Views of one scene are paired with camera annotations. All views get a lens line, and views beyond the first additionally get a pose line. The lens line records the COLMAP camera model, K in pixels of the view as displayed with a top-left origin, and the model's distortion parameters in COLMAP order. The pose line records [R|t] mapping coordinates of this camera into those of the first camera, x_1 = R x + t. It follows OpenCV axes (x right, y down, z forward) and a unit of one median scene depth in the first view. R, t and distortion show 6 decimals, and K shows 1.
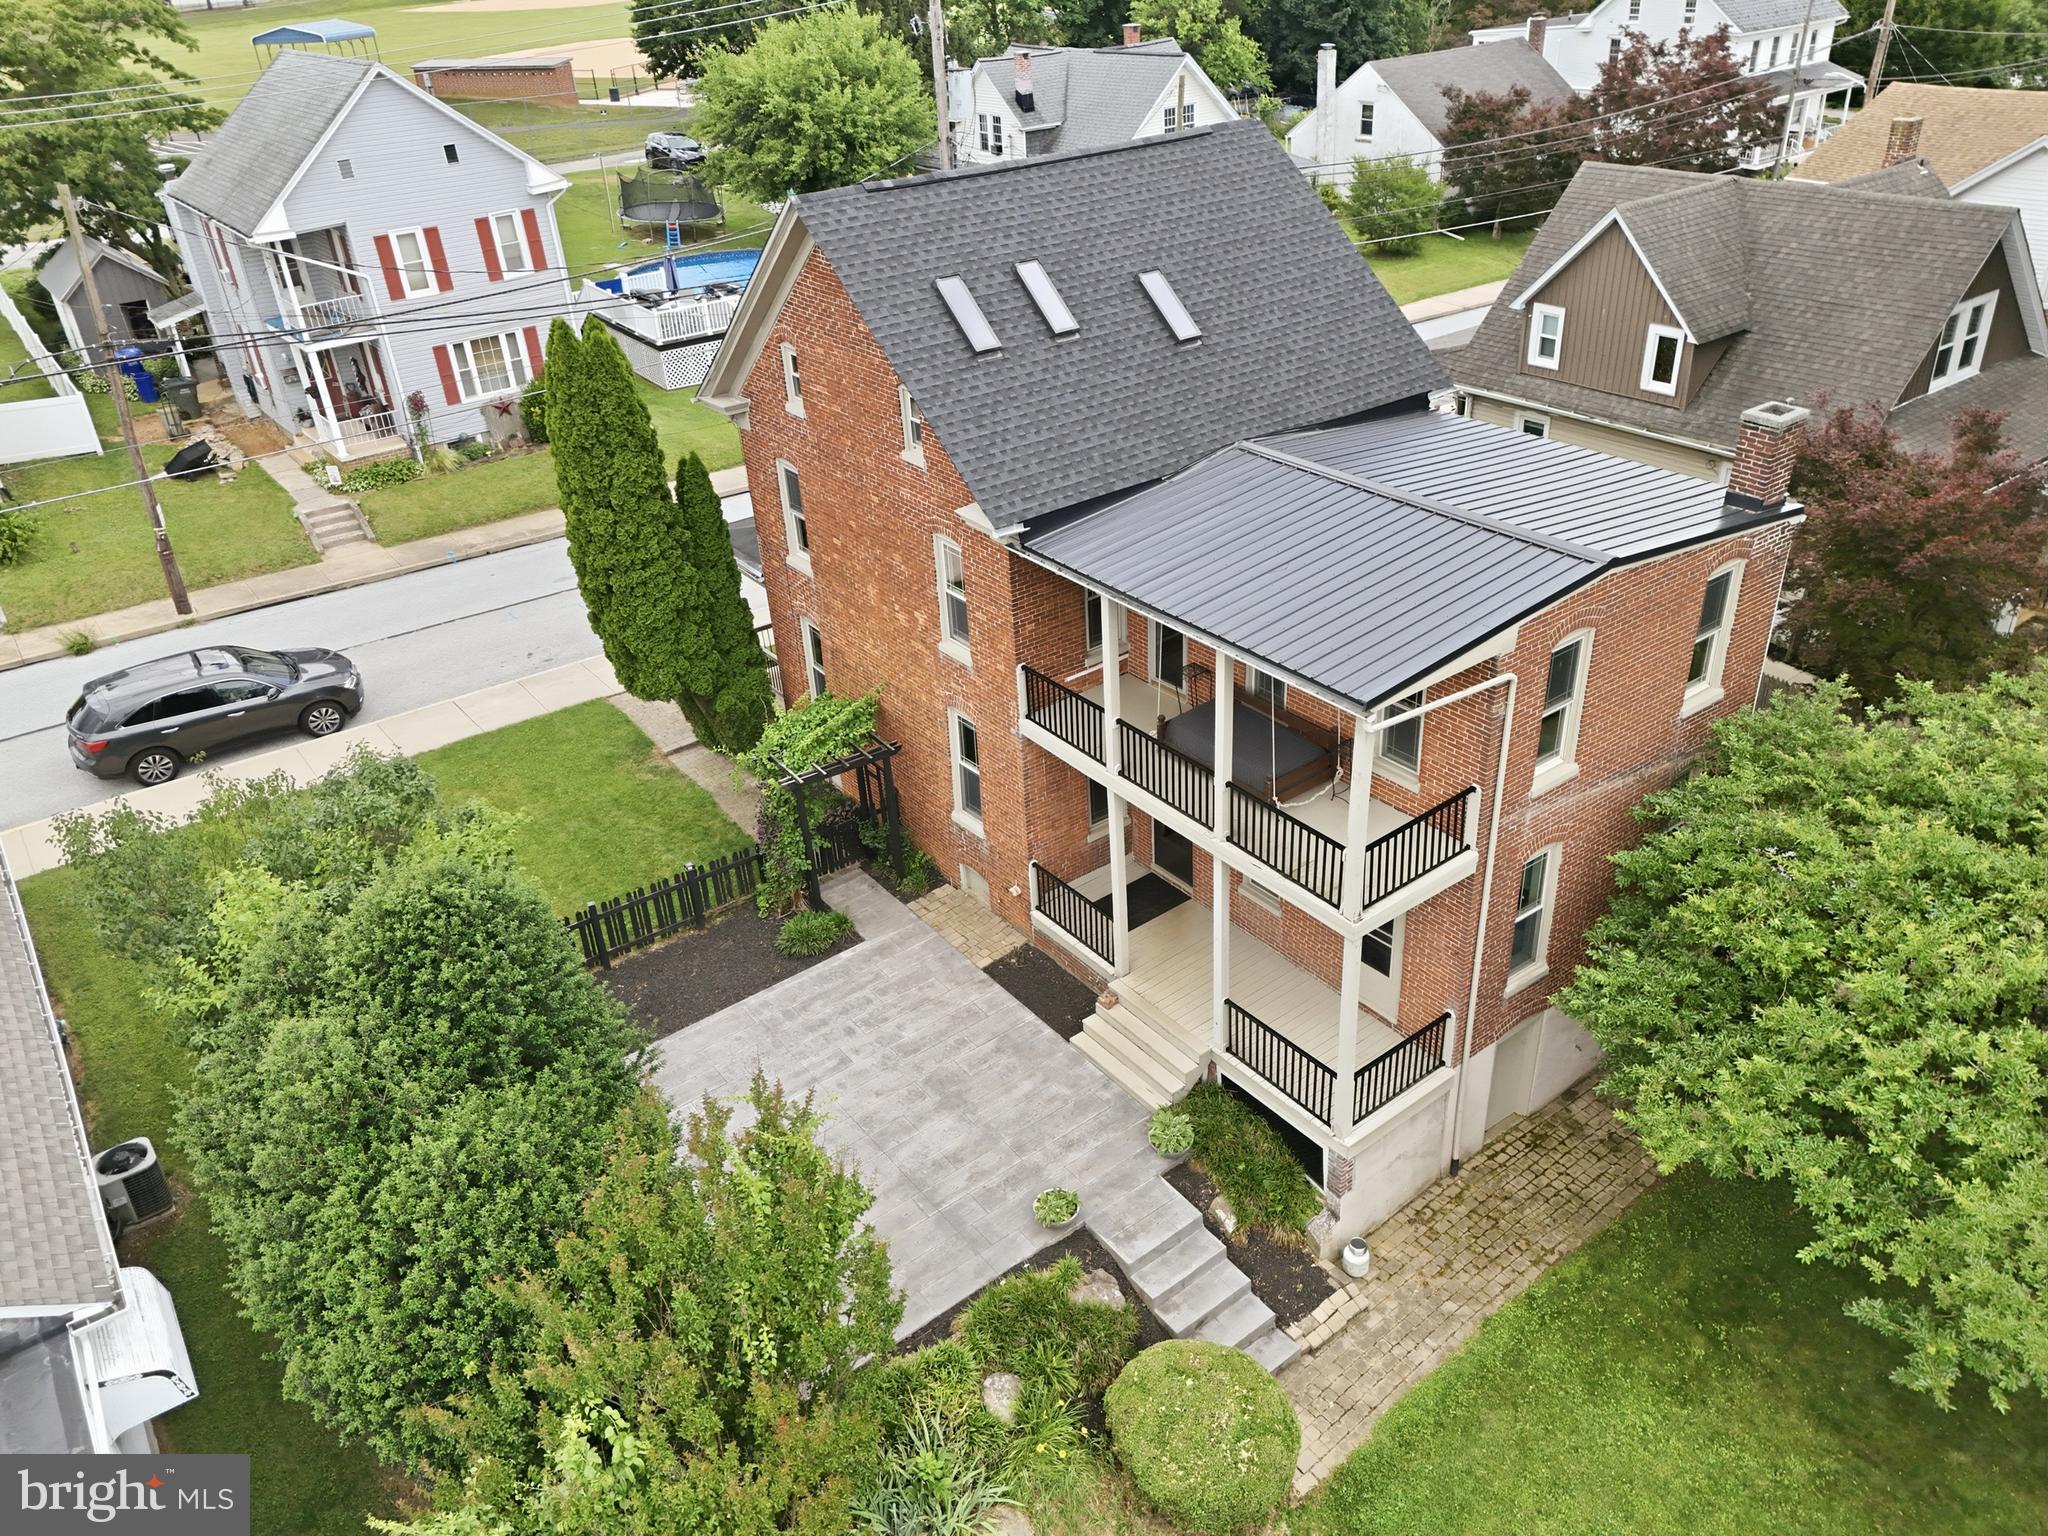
lens RADIAL K [[1502.2, 0, 1028.4], [0, 1502.2, 770.4], [0, 0, 1]] dist [0.074668, -0.066502]
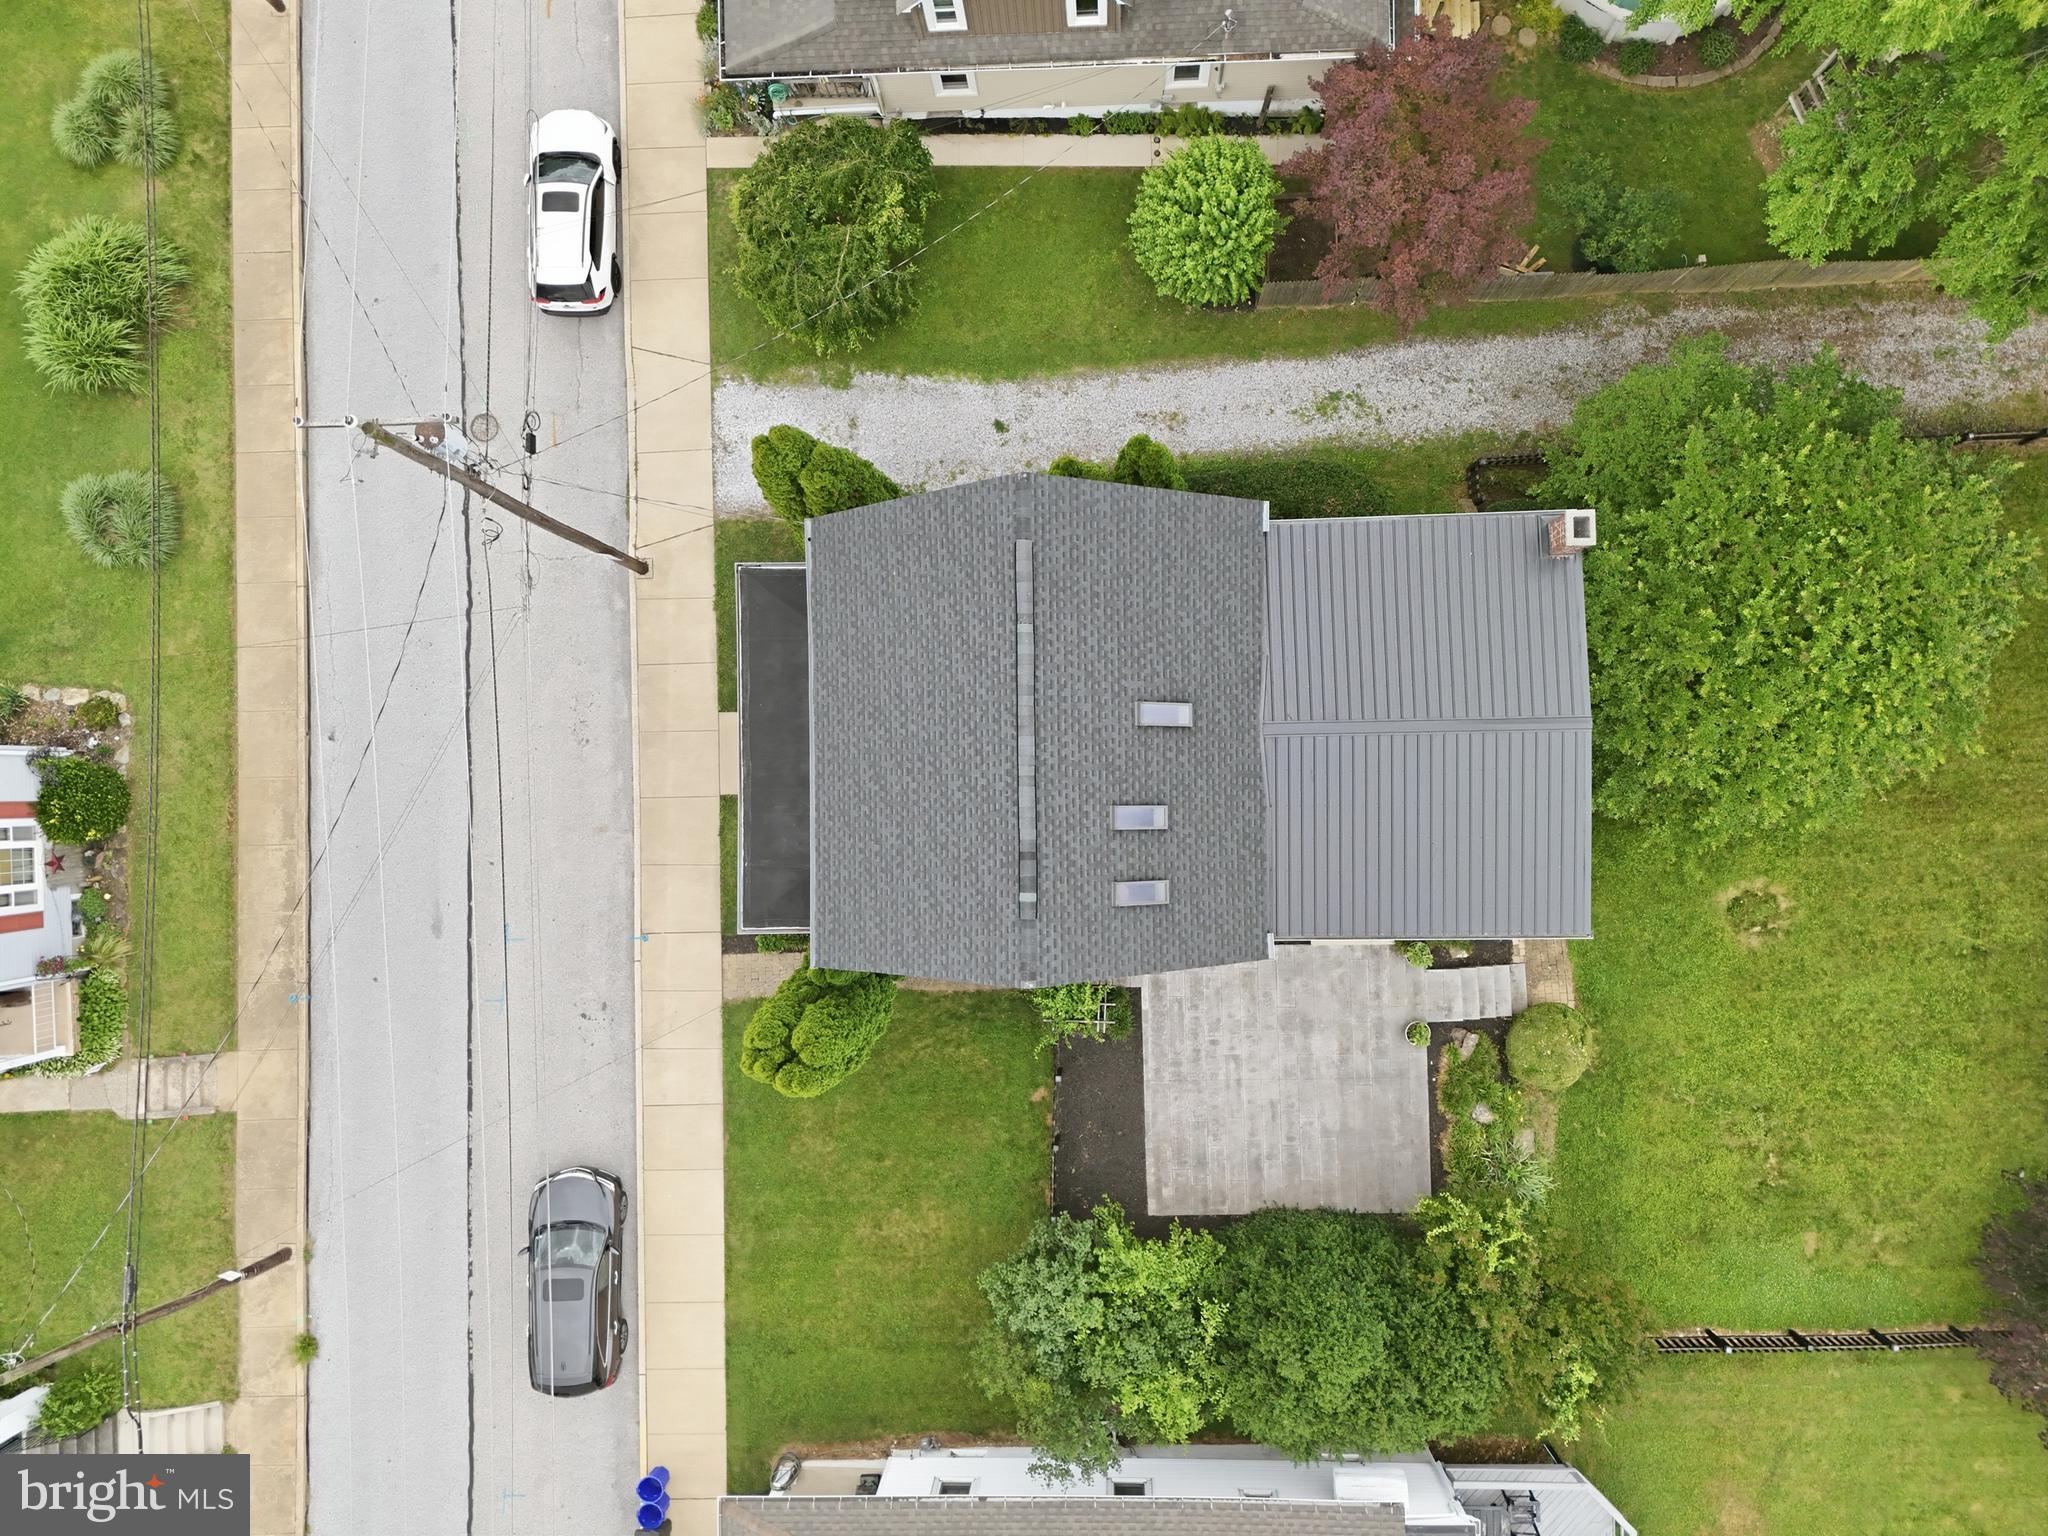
lens RADIAL K [[1502.2, 0, 1028.4], [0, 1502.2, 770.4], [0, 0, 1]] dist [0.074668, -0.066502]
pose [[0.579938, -0.814031, 0.032028, -0.032481], [0.431822, 0.340503, 0.835217, -0.923738], [-0.690798, -0.470544, 0.548987, 0.260230]]
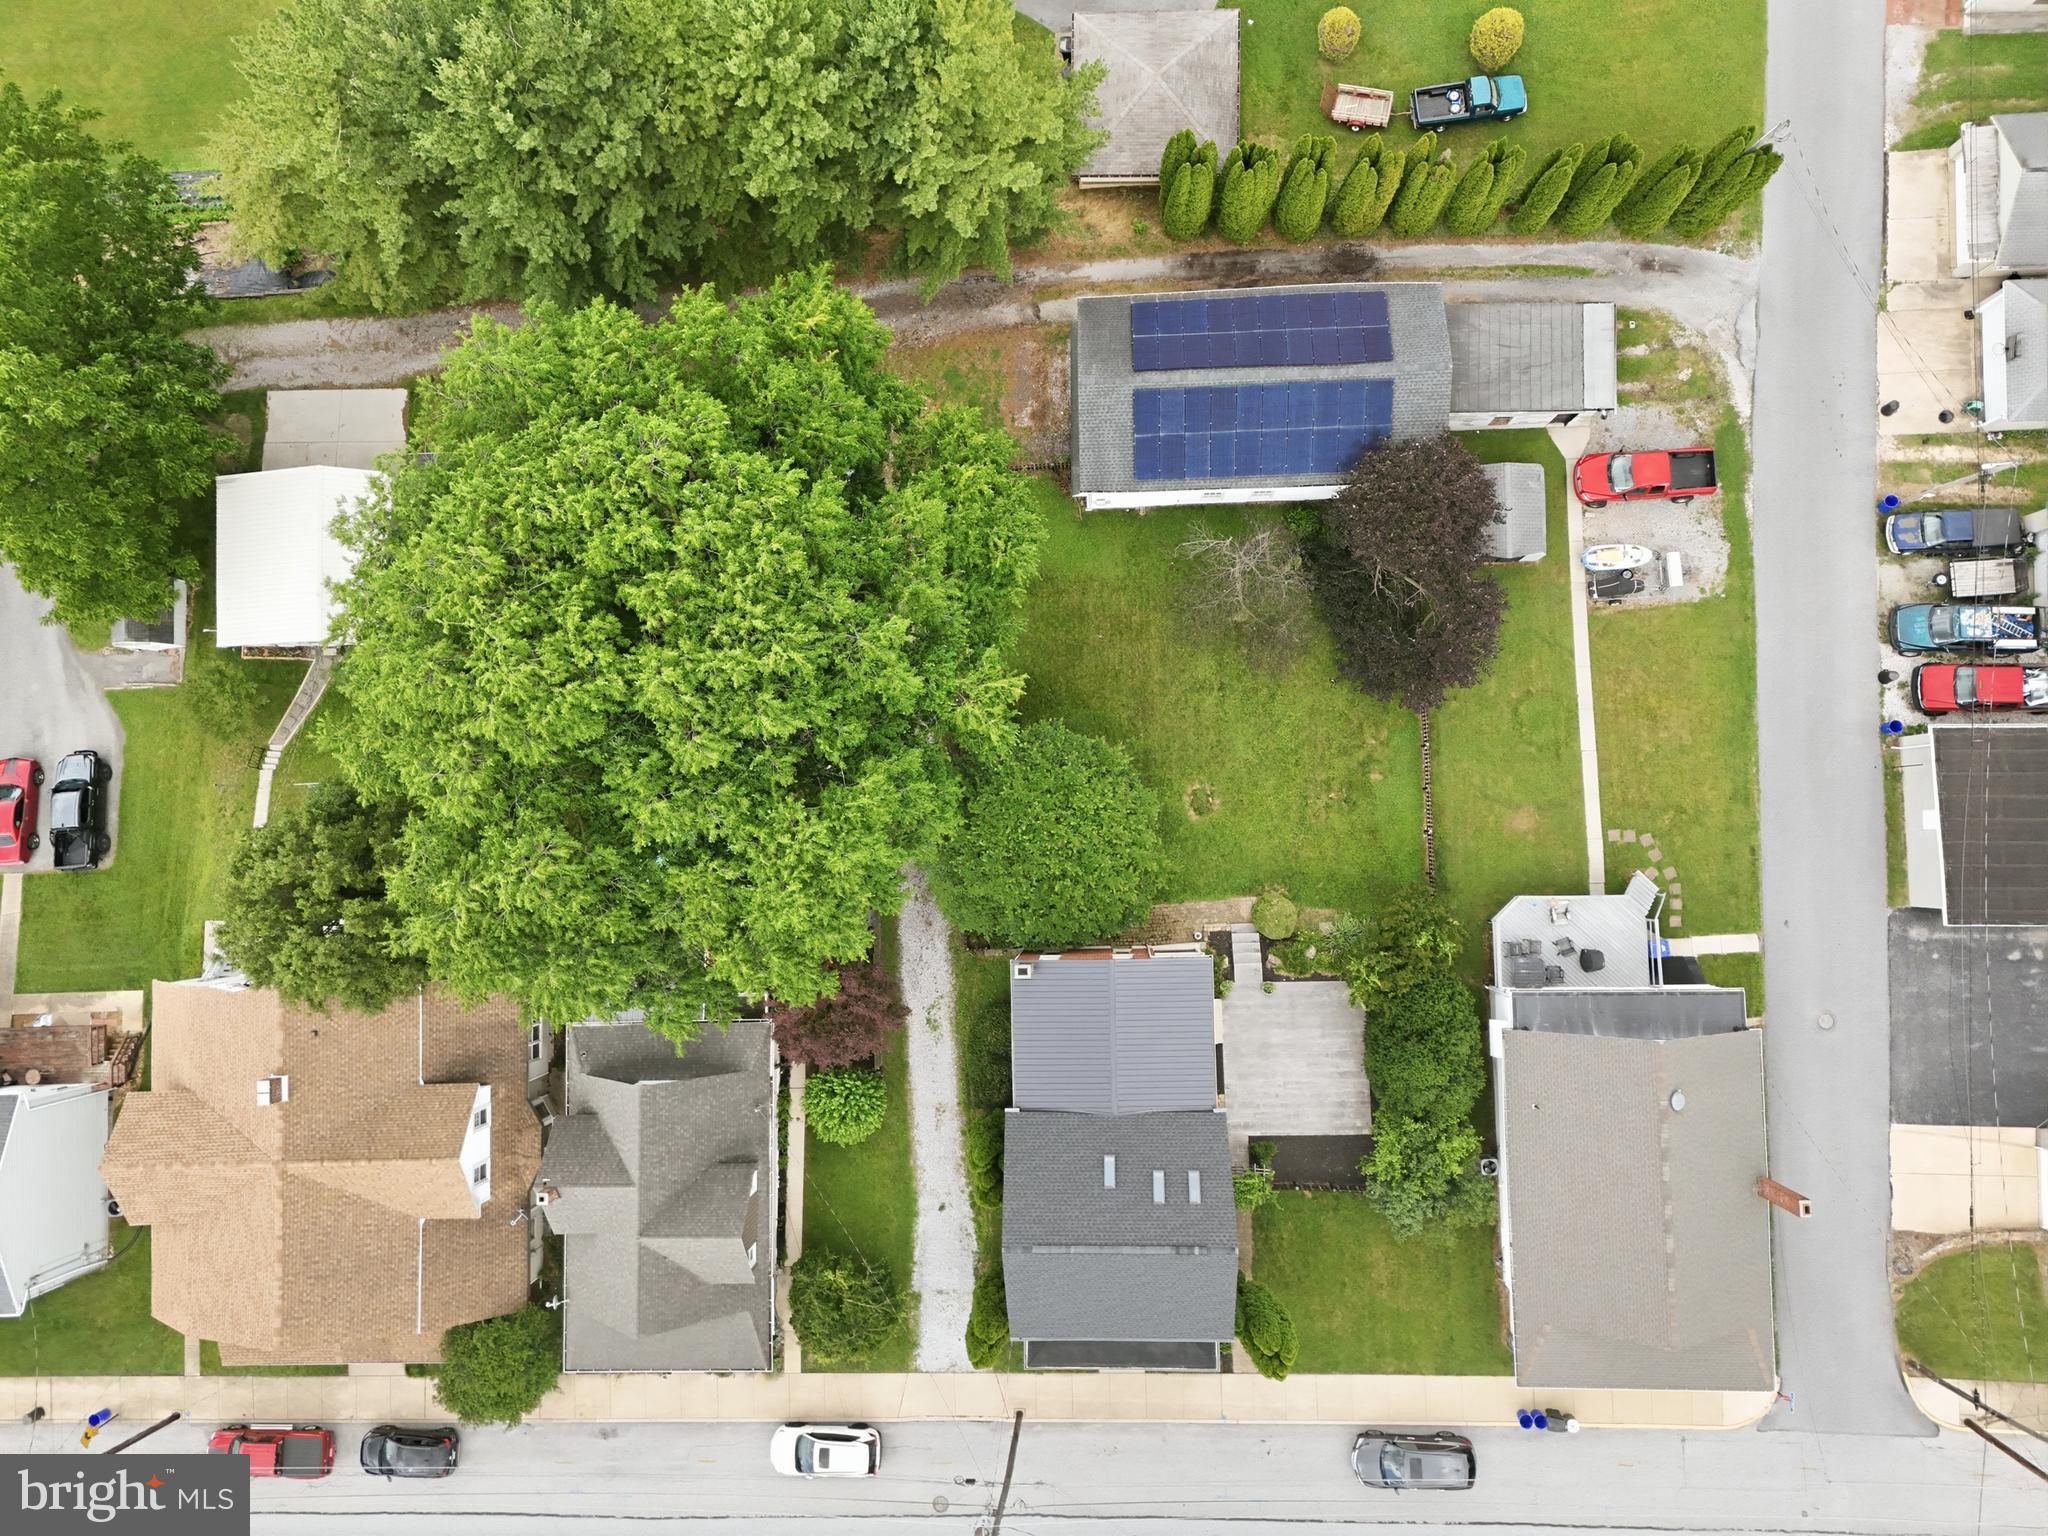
lens RADIAL K [[1502.2, 0, 1028.4], [0, 1502.2, 770.4], [0, 0, 1]] dist [0.074668, -0.066502]
pose [[-0.810923, -0.572270, 0.122114, 0.193951], [0.373836, -0.346119, 0.860493, -1.608708], [-0.450168, 0.743444, 0.494610, -0.508015]]
